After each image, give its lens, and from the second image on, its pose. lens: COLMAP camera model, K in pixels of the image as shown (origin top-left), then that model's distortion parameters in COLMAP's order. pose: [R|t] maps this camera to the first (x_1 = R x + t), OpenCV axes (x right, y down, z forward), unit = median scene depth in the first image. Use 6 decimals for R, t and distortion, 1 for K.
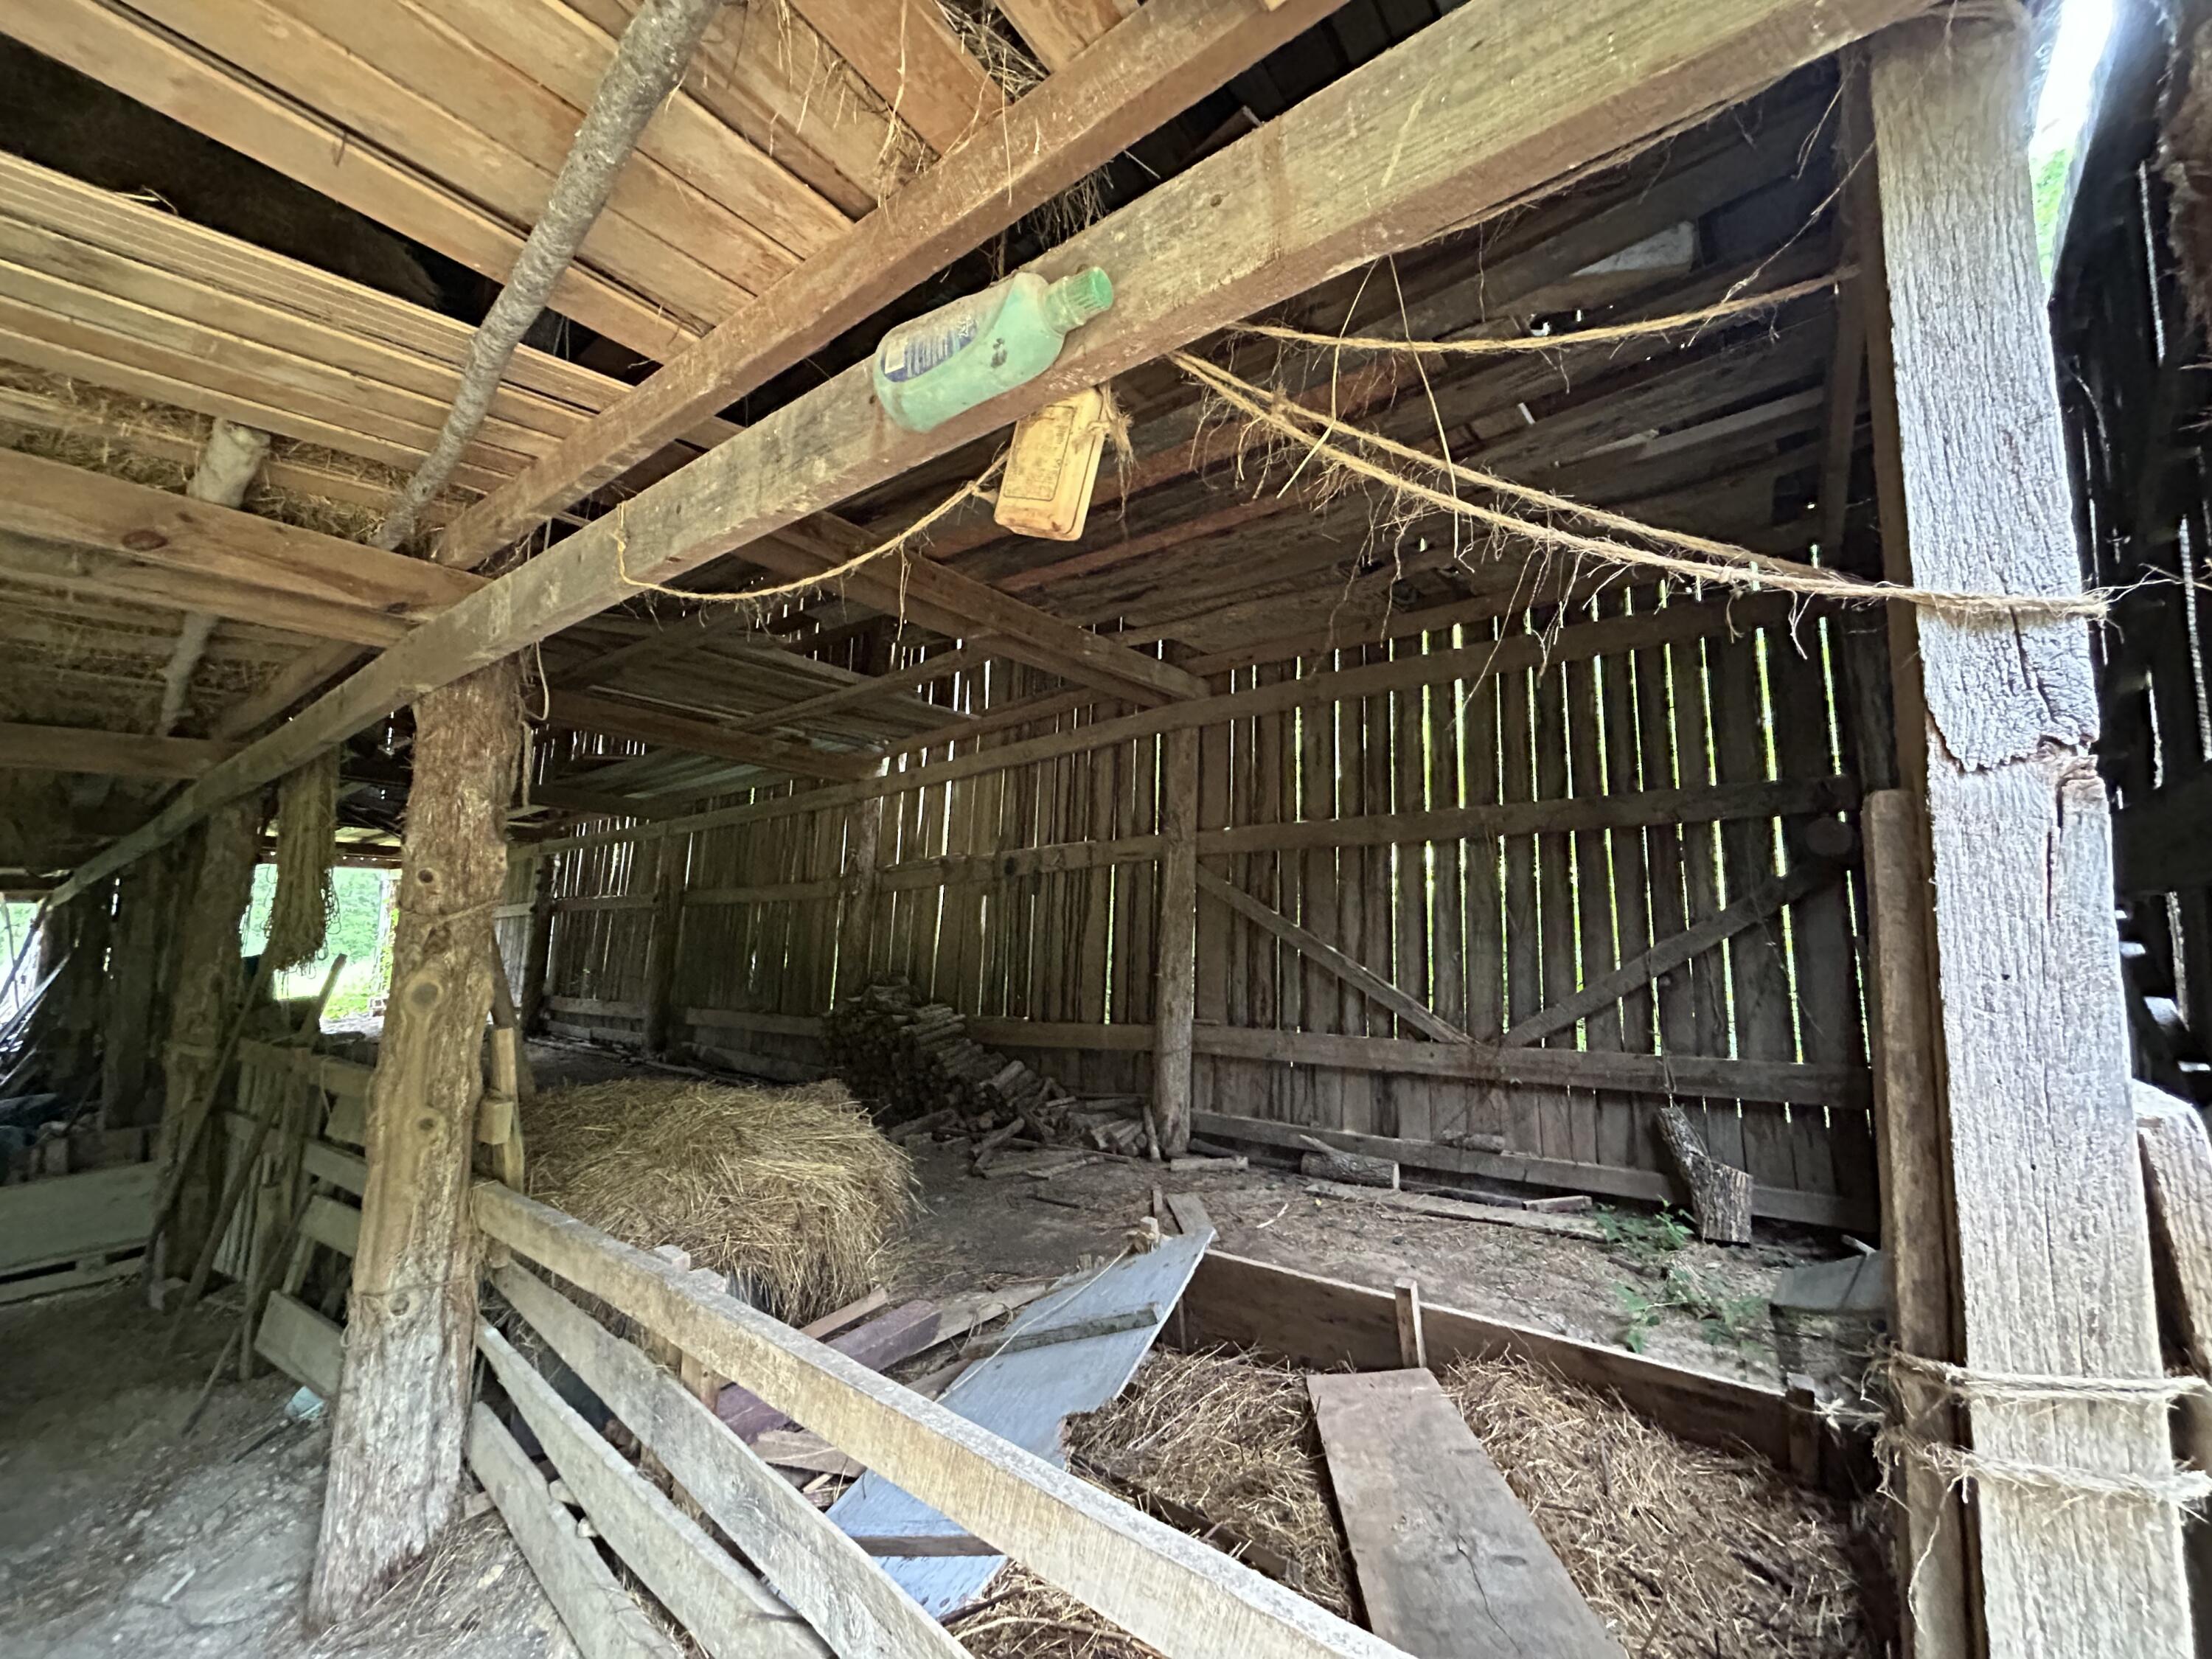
lens RADIAL K [[857.1, 0, 1106.0], [0, 857.1, 829.5], [0, 0, 1]] dist [0.001119, -0.000040]
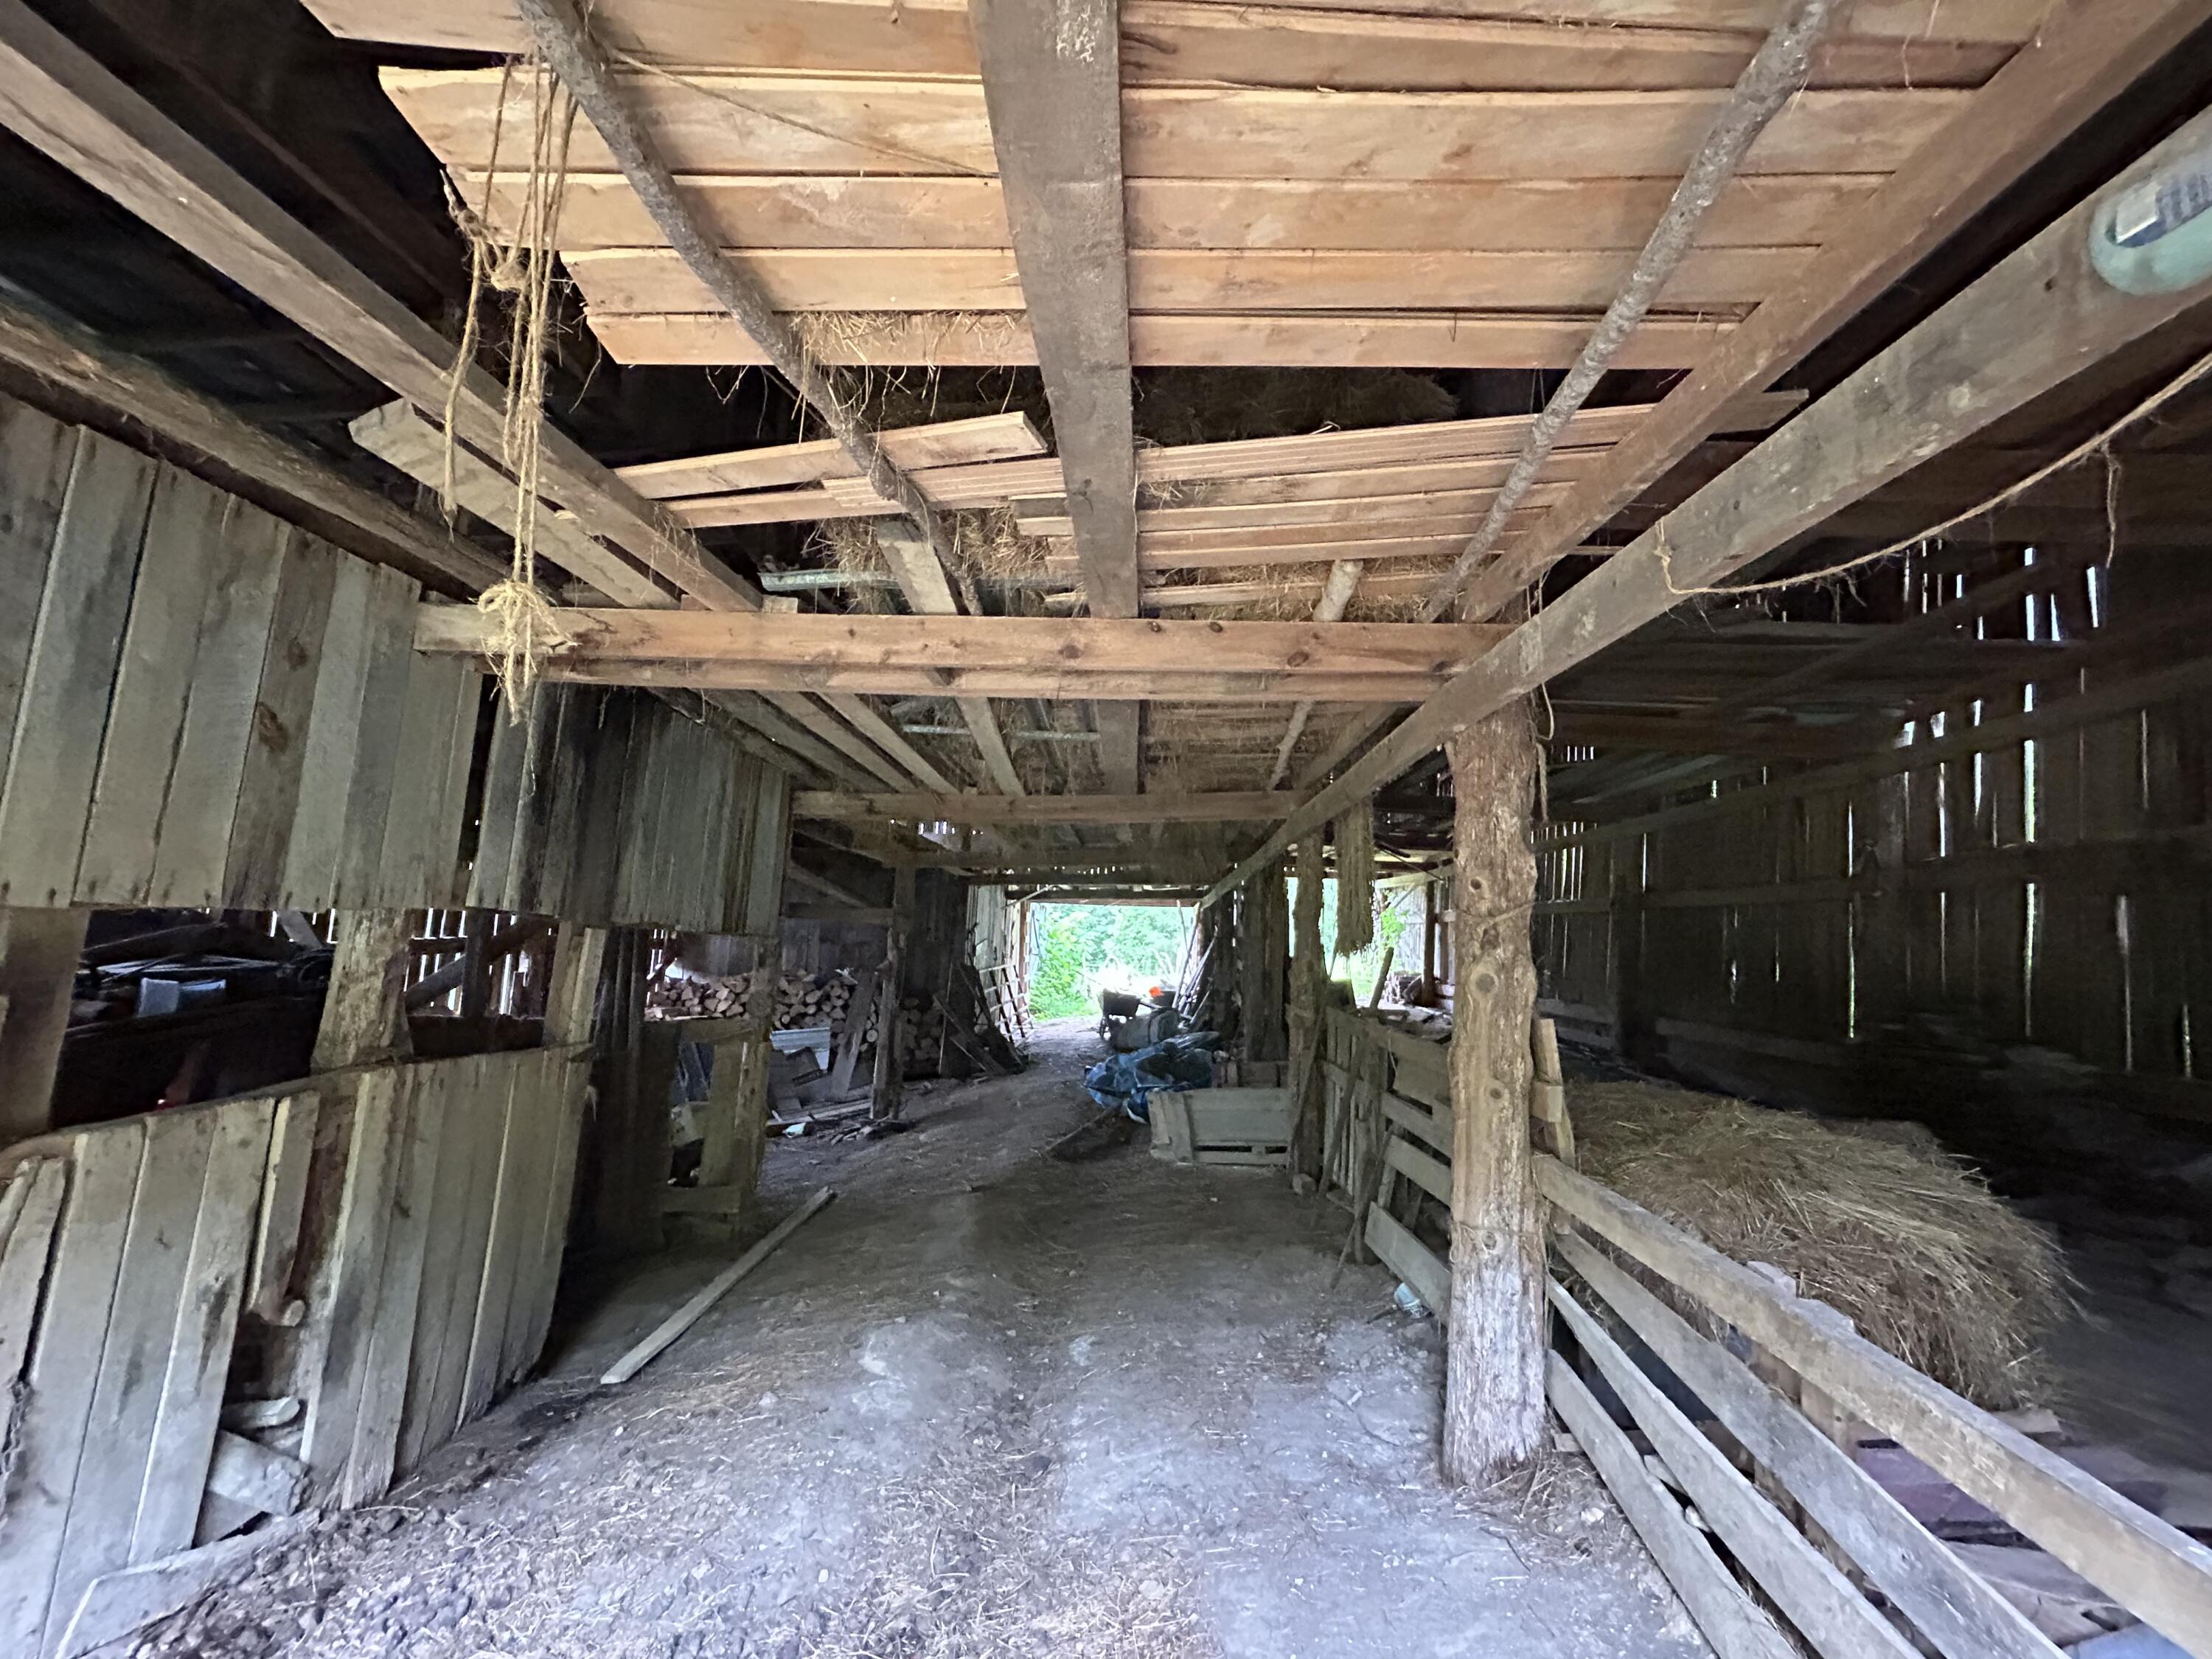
lens RADIAL K [[884.2, 0, 1106.0], [0, 884.2, 829.5], [0, 0, 1]] dist [0.000013, 0.001016]
pose [[0.599144, -0.069711, -0.797601, -0.113001], [0.067207, 0.997065, -0.036660, -0.010806], [0.797816, -0.031640, 0.602071, -0.150939]]
